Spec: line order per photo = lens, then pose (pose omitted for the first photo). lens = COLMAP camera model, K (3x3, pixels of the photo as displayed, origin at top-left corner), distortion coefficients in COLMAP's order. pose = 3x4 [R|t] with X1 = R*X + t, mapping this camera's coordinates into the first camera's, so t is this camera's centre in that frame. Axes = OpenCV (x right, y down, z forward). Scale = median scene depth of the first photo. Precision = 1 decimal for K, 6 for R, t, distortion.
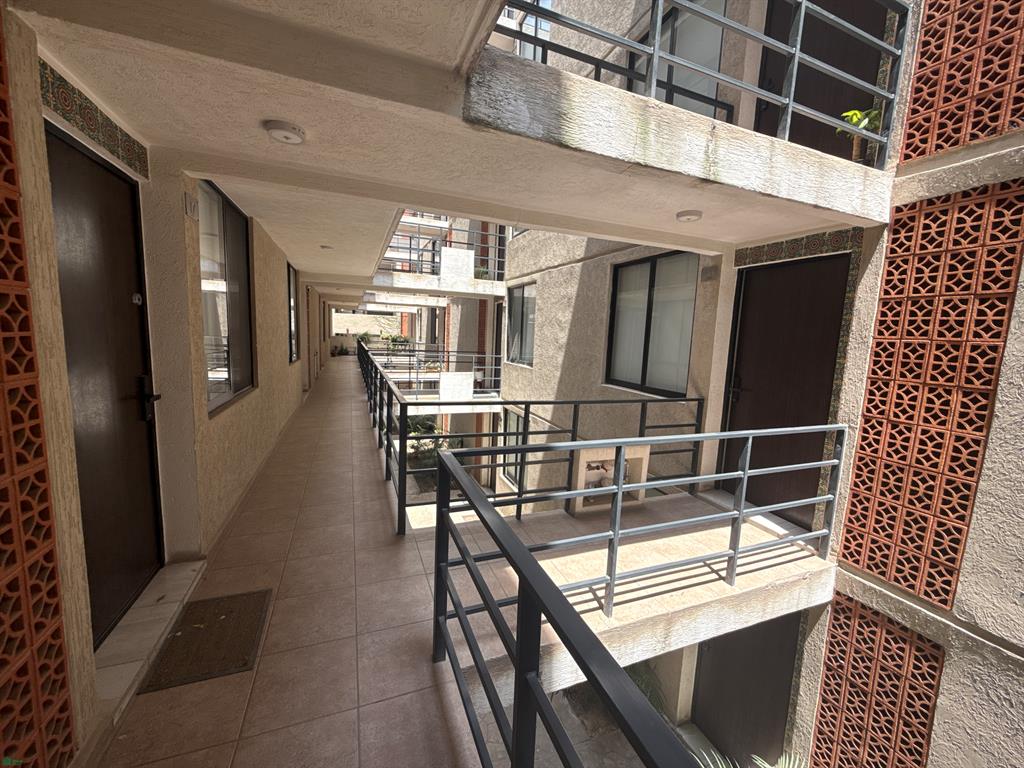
lens RADIAL K [[409.8, 0, 517.5], [0, 409.8, 381.6], [0, 0, 1]] dist [0.017595, -0.000172]
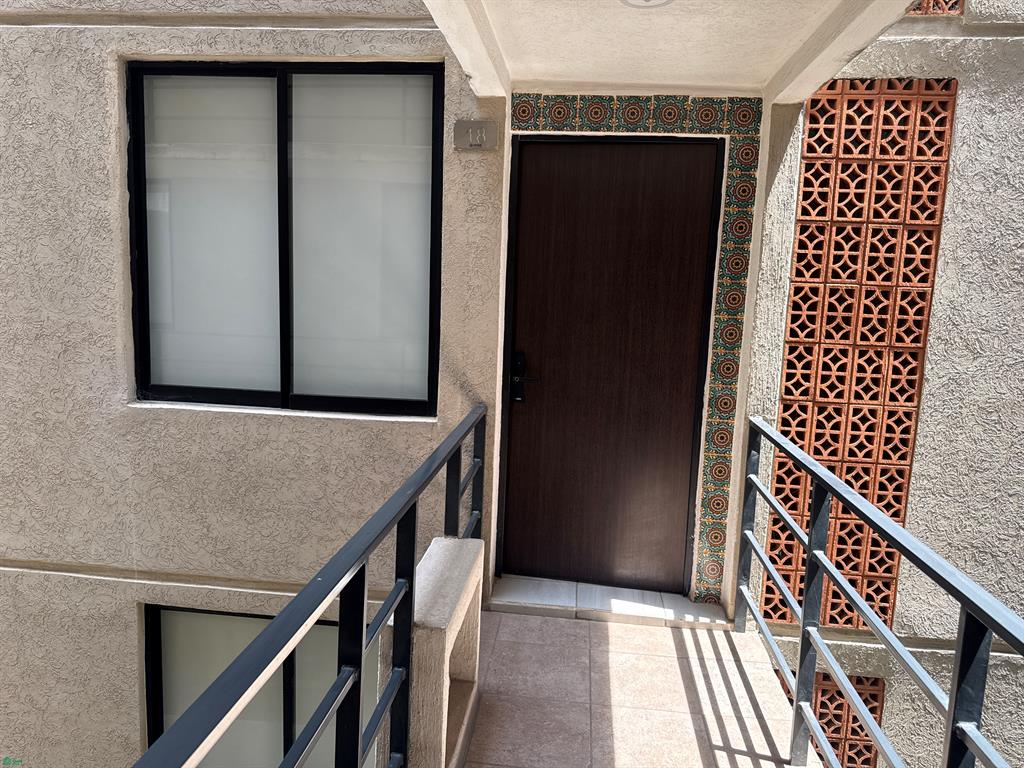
lens RADIAL K [[721.3, 0, 509.9], [0, 721.3, 387.7], [0, 0, 1]] dist [0.029603, -0.026332]
pose [[0.477205, -0.150484, 0.865812, -0.393206], [0.085866, 0.988500, 0.124481, -0.127844], [-0.874587, 0.014941, 0.484638, 0.900667]]
